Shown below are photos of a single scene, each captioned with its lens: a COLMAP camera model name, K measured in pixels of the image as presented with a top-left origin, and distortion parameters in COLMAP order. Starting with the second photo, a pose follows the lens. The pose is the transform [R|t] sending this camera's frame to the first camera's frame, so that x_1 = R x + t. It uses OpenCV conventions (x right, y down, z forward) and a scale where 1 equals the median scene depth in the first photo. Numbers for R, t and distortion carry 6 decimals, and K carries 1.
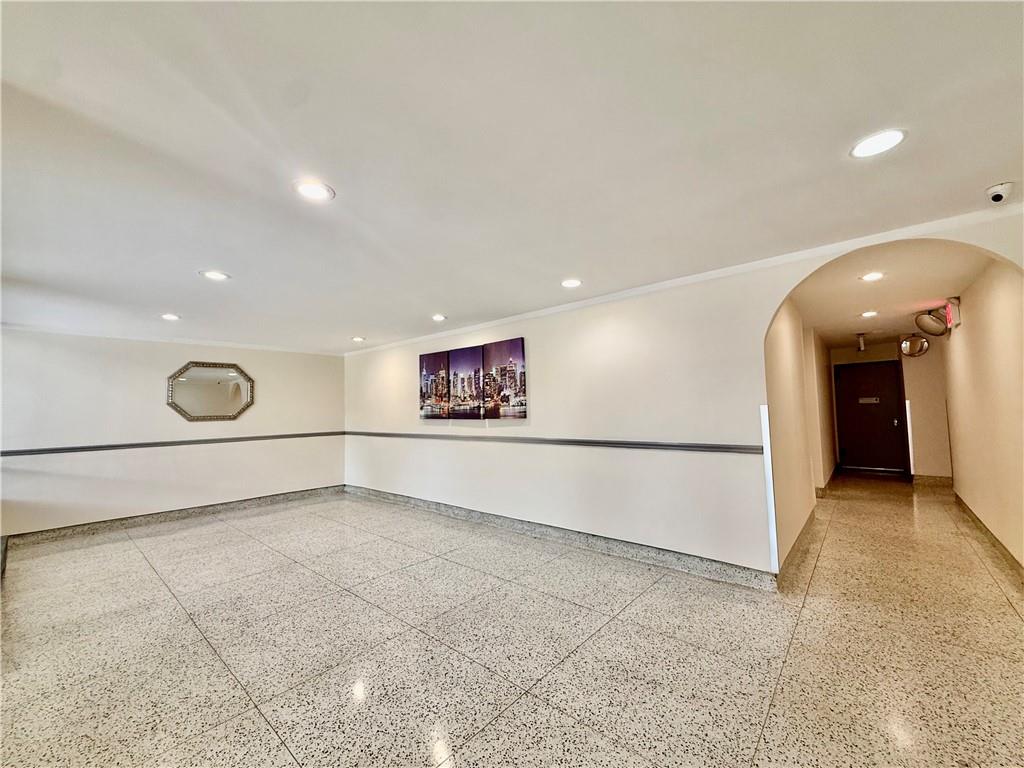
lens RADIAL K [[409.0, 0, 510.7], [0, 409.0, 386.7], [0, 0, 1]] dist [-0.000322, -0.000020]
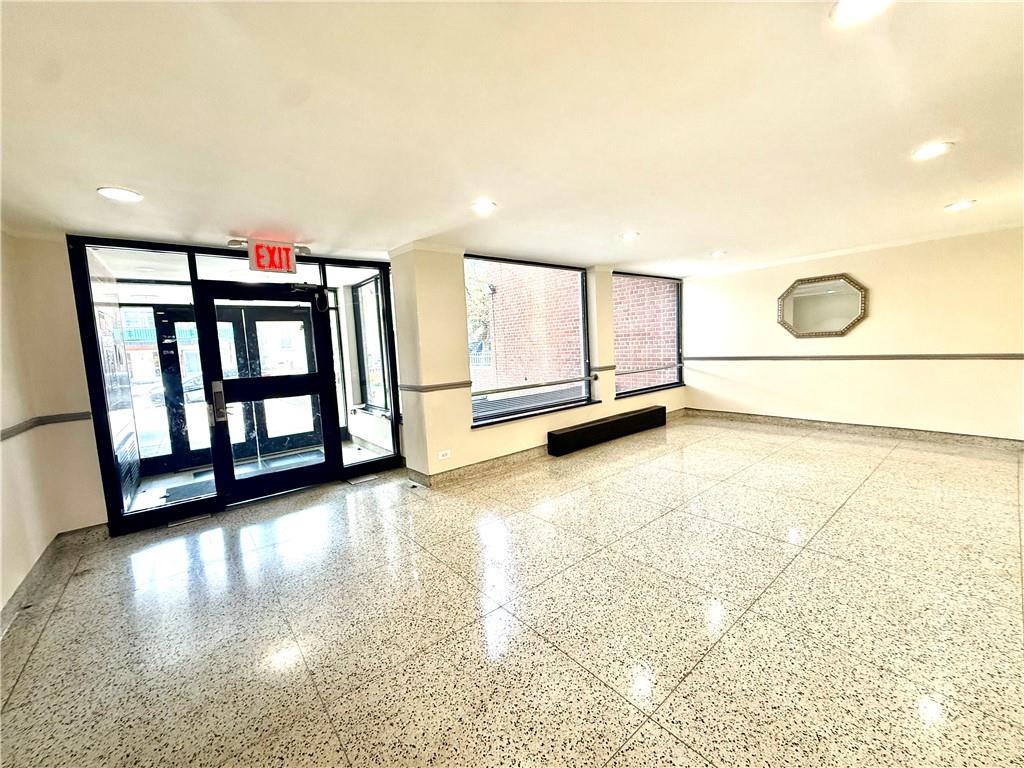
lens RADIAL K [[409.0, 0, 510.7], [0, 409.0, 382.8], [0, 0, 1]] dist [-0.000322, -0.000020]
pose [[-0.161035, 0.123625, -0.979176, 0.591946], [0.108956, 0.988287, 0.106856, 0.010114], [0.980916, -0.089479, -0.172618, 0.709993]]
